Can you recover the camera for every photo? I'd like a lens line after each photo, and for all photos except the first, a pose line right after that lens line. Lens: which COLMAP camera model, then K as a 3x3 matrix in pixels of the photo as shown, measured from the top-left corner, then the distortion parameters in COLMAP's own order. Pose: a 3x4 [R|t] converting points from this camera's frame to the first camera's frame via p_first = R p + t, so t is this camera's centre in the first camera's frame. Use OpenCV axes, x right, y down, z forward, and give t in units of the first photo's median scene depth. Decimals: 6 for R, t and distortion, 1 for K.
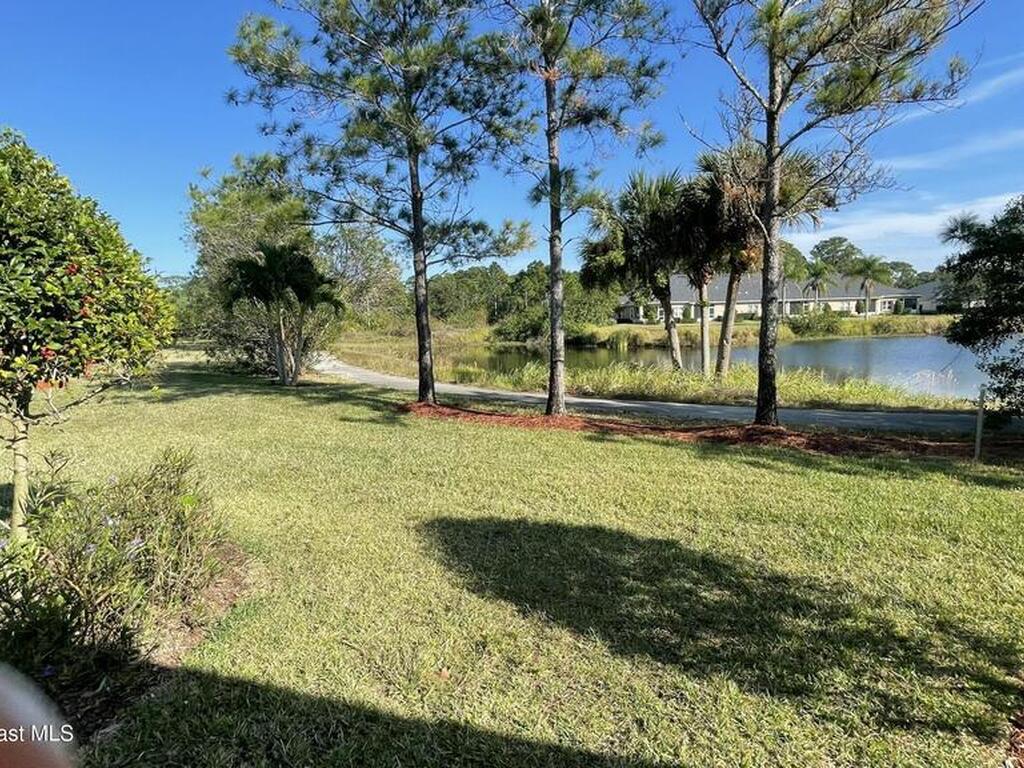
lens RADIAL K [[552.9, 0, 510.5], [0, 552.9, 383.7], [0, 0, 1]] dist [-0.003282, 0.001950]
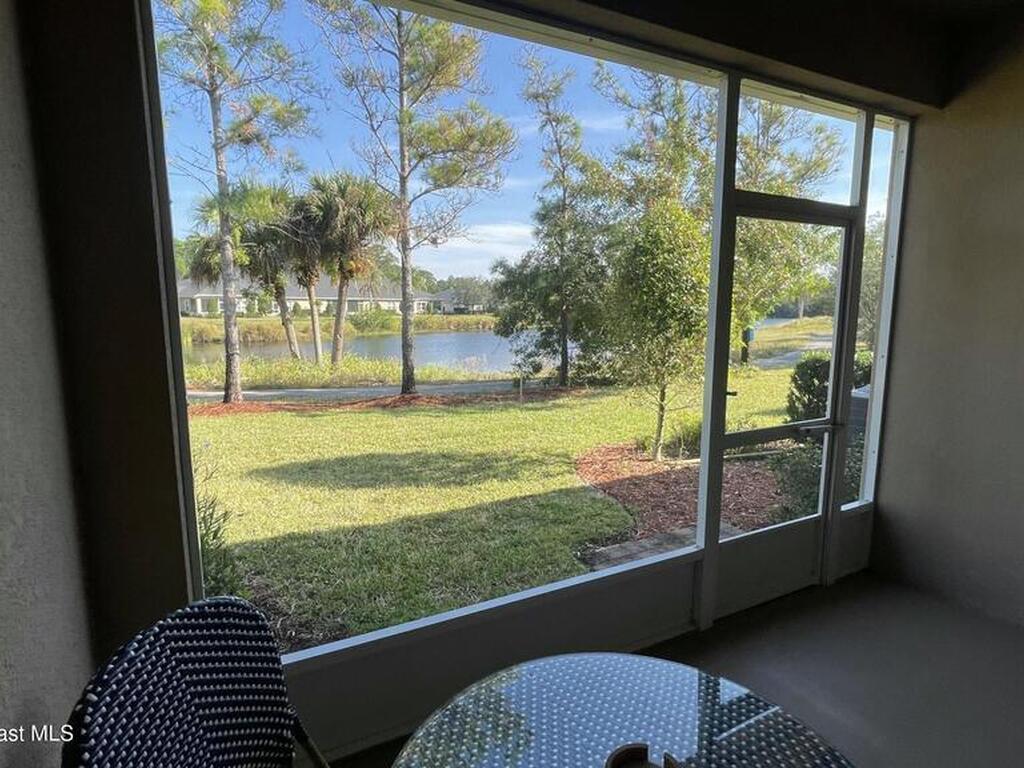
lens RADIAL K [[552.9, 0, 510.5], [0, 552.9, 383.7], [0, 0, 1]] dist [-0.003282, 0.001950]
pose [[0.722612, -0.062690, 0.688405, -0.317655], [0.056658, 0.997900, 0.031401, 0.017865], [-0.688928, 0.016313, 0.724646, -0.209791]]
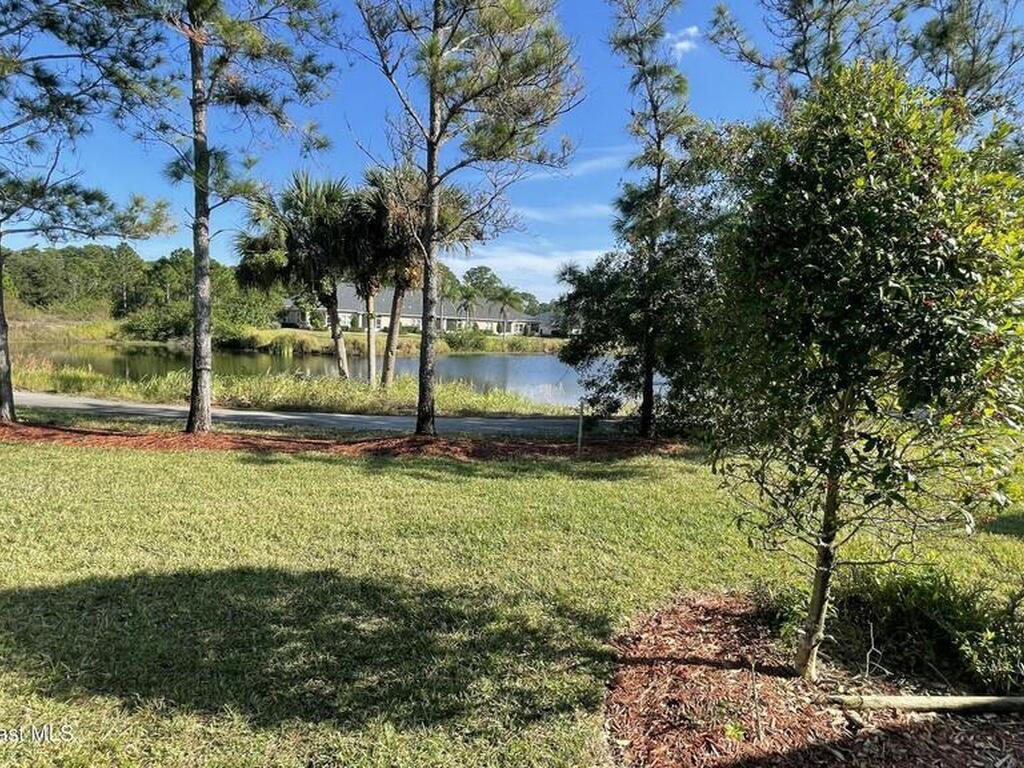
lens RADIAL K [[552.9, 0, 510.5], [0, 552.9, 383.7], [0, 0, 1]] dist [-0.003282, 0.001950]
pose [[0.834358, 0.011484, 0.551103, 0.013308], [-0.003587, 0.999875, -0.015405, -0.008550], [-0.551211, 0.010876, 0.834295, 0.024608]]
